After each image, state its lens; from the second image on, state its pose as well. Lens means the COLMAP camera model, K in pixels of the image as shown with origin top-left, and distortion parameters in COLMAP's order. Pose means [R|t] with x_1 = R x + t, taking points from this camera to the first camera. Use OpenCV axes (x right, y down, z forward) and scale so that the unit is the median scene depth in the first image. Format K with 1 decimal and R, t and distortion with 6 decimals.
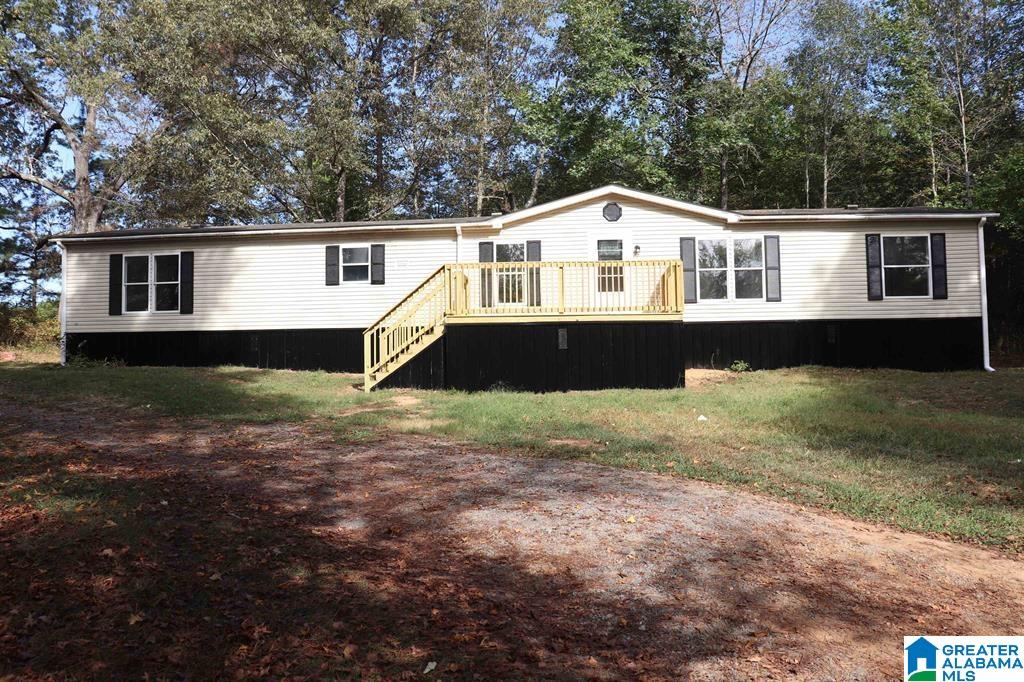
lens RADIAL K [[856.0, 0, 512.0], [0, 856.0, 341.0], [0, 0, 1]] dist [-0.179973, 0.180047]
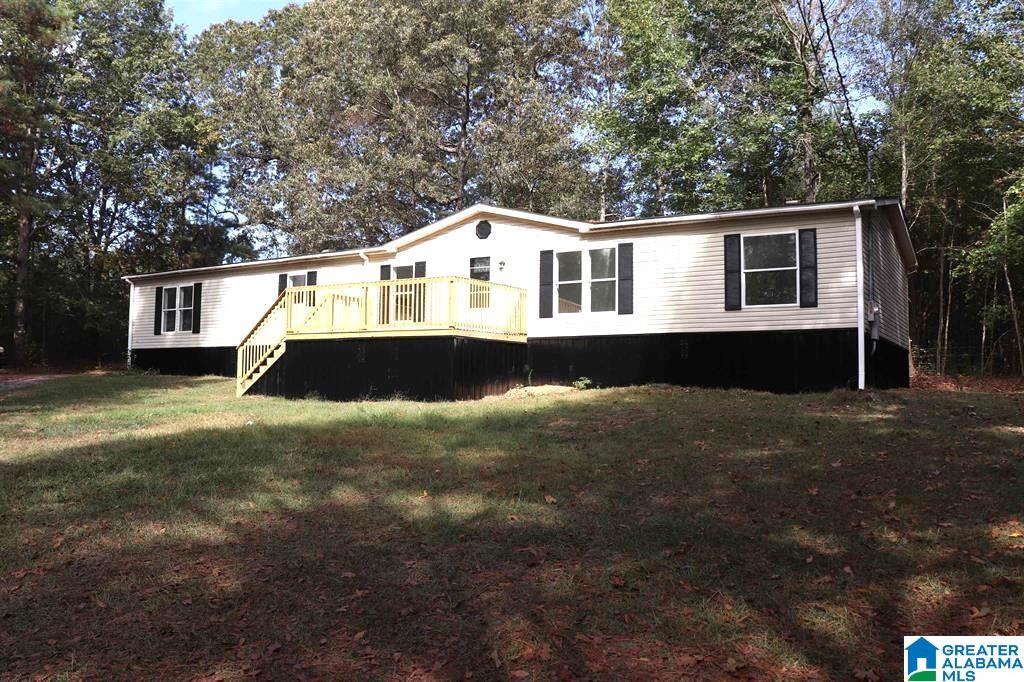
lens RADIAL K [[856.0, 0, 512.0], [0, 856.0, 341.0], [0, 0, 1]] dist [-0.179973, 0.180047]
pose [[0.899257, -0.004749, -0.437396, 0.599936], [-0.006701, 0.999674, -0.024632, 0.006336], [0.437370, 0.025082, 0.898932, 0.101364]]
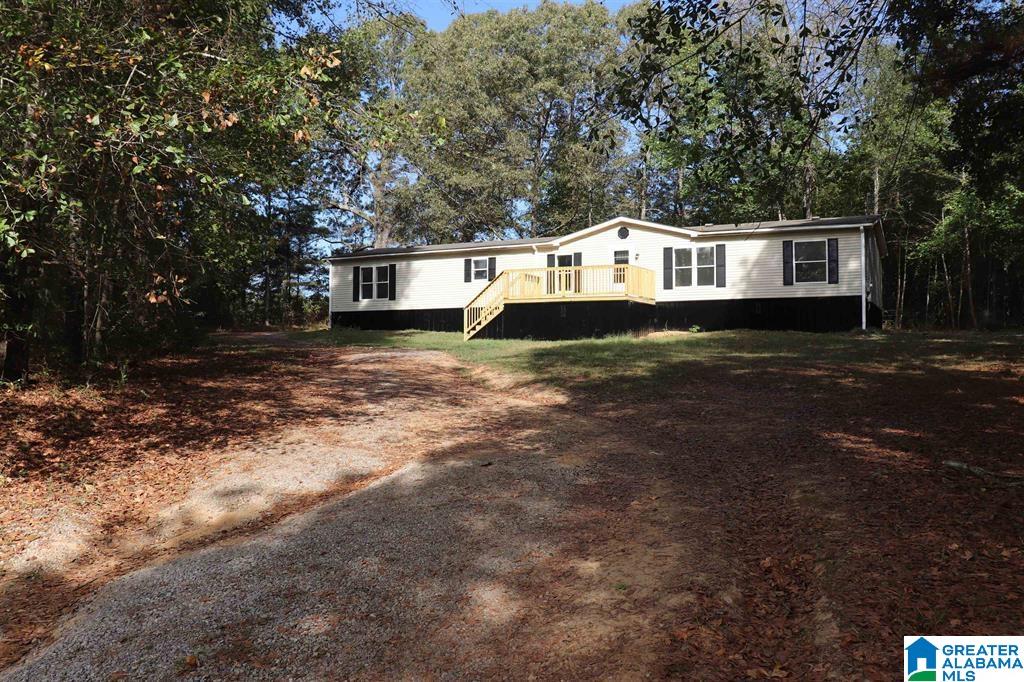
lens RADIAL K [[856.0, 0, 512.0], [0, 856.0, 341.0], [0, 0, 1]] dist [-0.179973, 0.180047]
pose [[0.924451, 0.005251, -0.381265, 0.539595], [-0.000571, 0.999923, 0.012386, 0.031426], [0.381301, -0.011233, 0.924383, -0.562839]]
